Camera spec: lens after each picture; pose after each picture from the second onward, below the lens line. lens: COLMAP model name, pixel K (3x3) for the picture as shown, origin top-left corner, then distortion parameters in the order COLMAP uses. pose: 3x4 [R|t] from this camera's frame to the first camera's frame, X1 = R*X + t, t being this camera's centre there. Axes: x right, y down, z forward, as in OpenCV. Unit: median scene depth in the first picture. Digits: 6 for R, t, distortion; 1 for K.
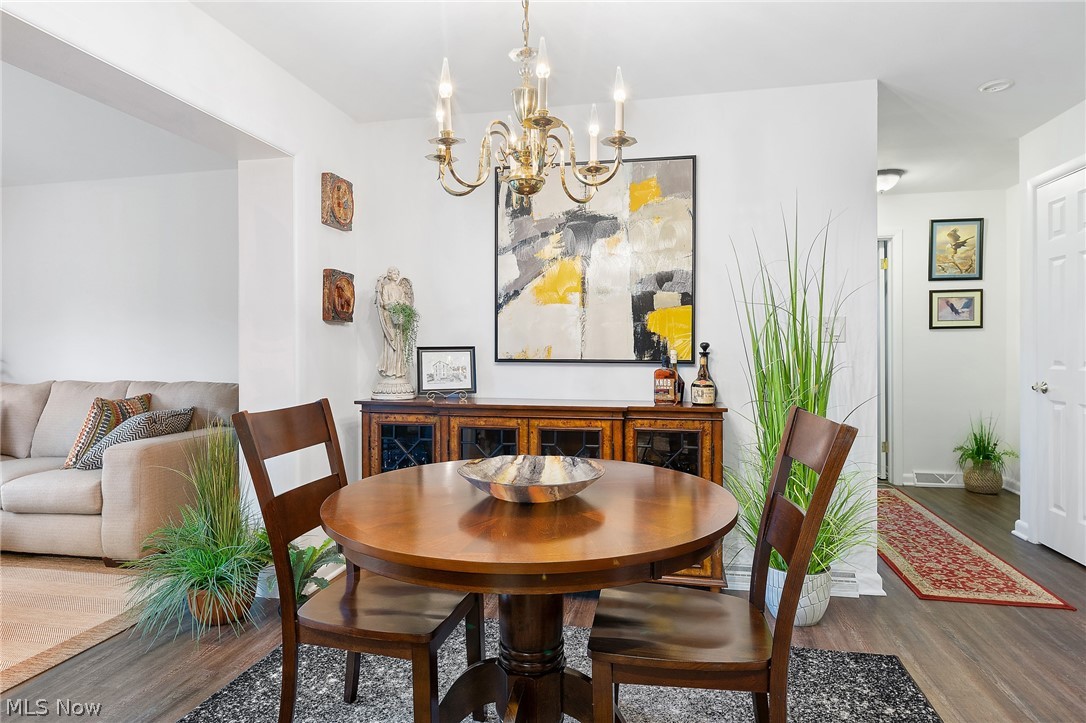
lens RADIAL K [[617.7, 0, 544.2], [0, 617.7, 352.9], [0, 0, 1]] dist [0.001996, -0.000858]
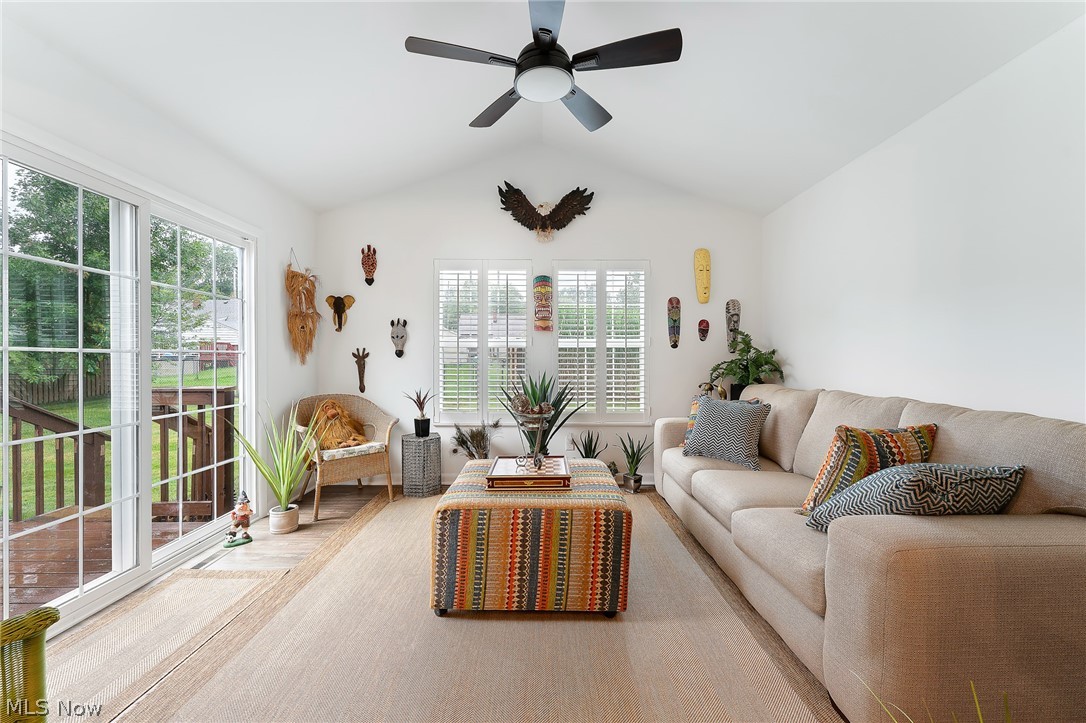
lens RADIAL K [[430.9, 0, 543.0], [0, 430.9, 361.5], [0, 0, 1]] dist [-0.001410, -0.000186]
pose [[0.207267, 0.021661, -0.978045, -0.328064], [-0.007565, 0.999760, 0.020538, -0.004911], [0.978255, 0.003142, 0.207382, 0.578349]]
